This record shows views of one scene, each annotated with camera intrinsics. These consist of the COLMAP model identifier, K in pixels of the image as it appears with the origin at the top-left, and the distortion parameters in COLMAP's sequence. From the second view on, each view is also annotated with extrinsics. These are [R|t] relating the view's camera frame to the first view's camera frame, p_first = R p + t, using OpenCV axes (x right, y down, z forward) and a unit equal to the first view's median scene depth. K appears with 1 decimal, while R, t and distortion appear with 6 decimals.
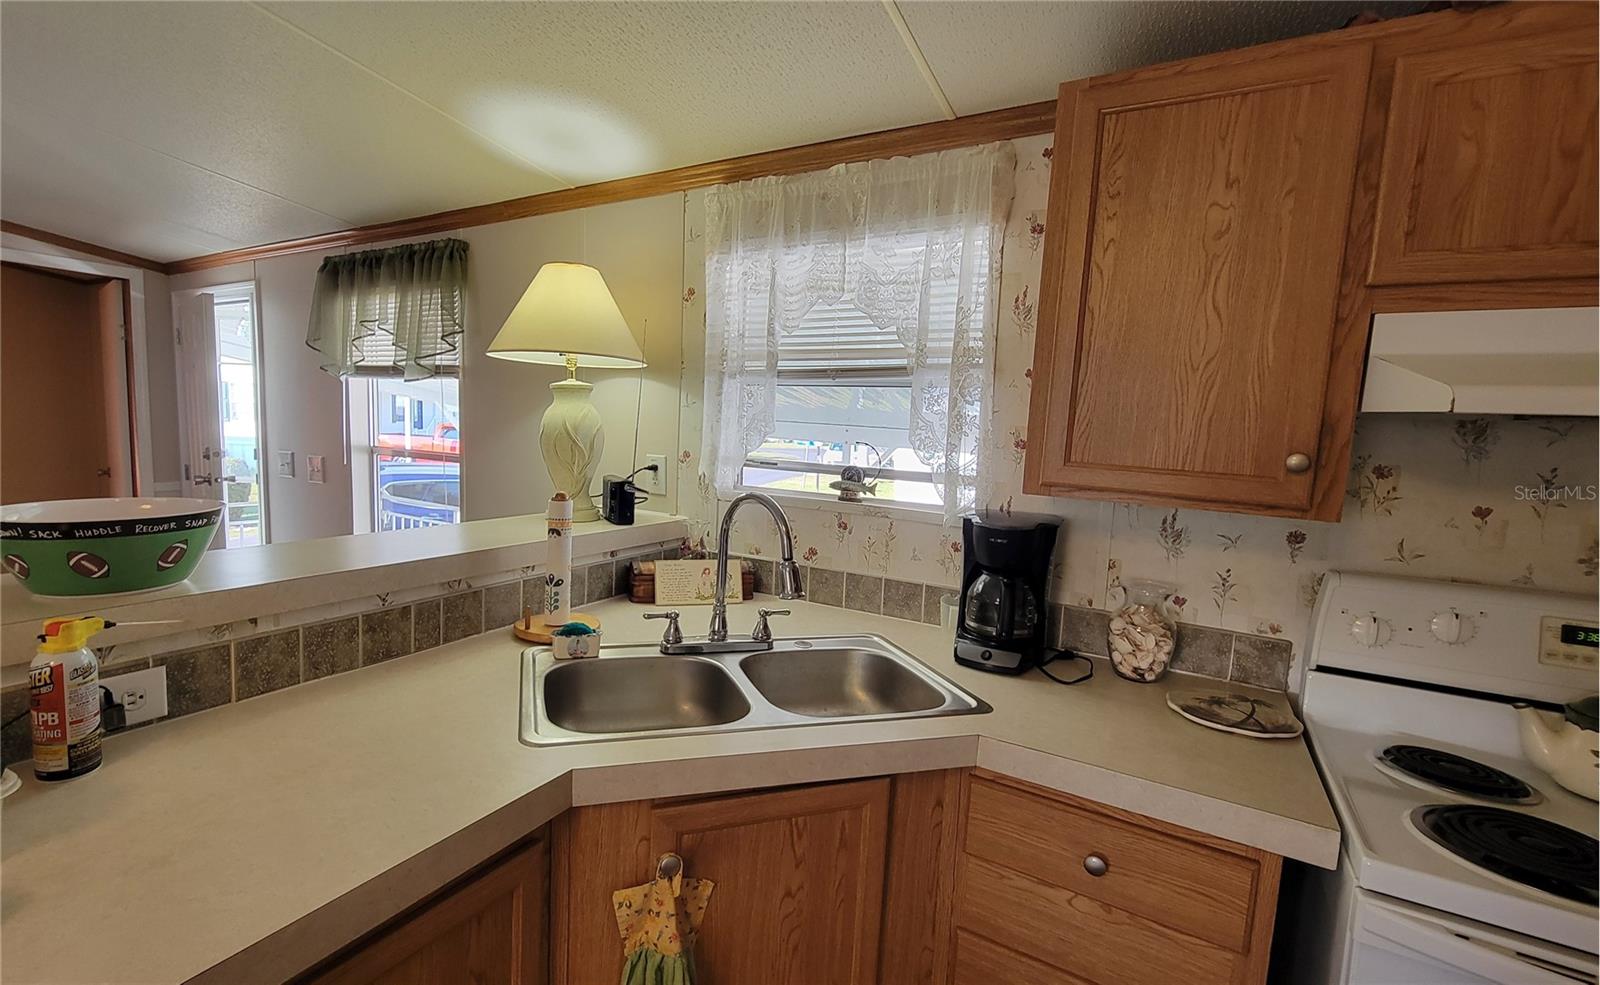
lens RADIAL K [[718.9, 0, 728.9], [0, 718.9, 495.3], [0, 0, 1]] dist [-0.001159, -0.001162]
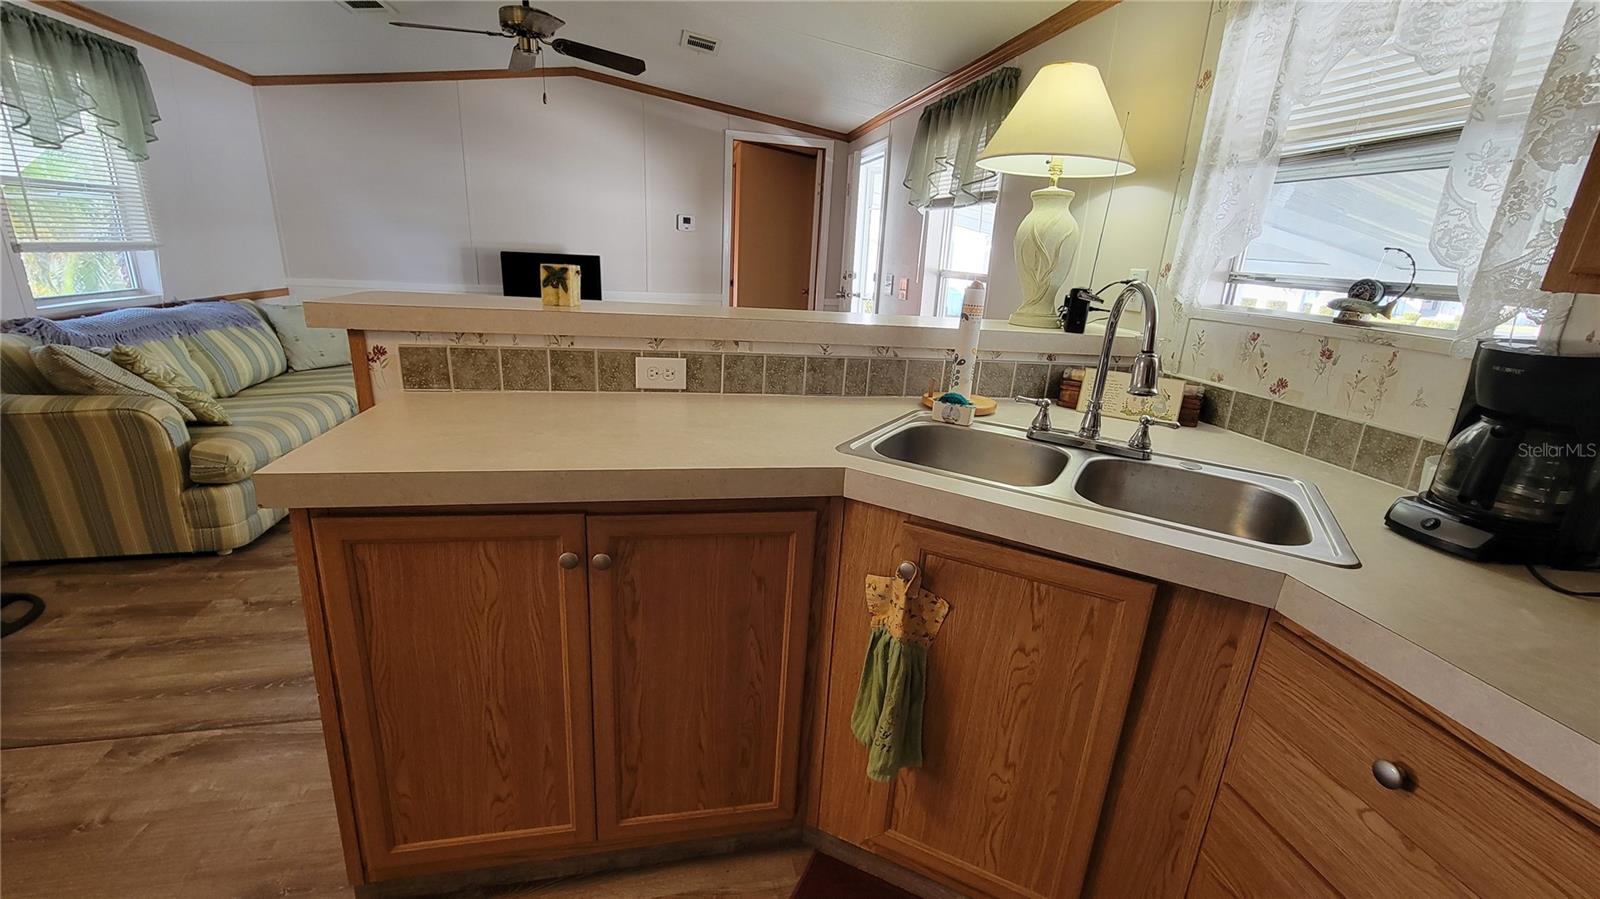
lens RADIAL K [[652.0, 0, 807.6], [0, 652.0, 455.4], [0, 0, 1]] dist [-0.005796, 0.001205]
pose [[0.700077, 0.215524, -0.680766, 0.340066], [-0.108357, 0.974387, 0.197051, 0.091130], [0.705798, -0.064185, 0.705499, 0.089327]]
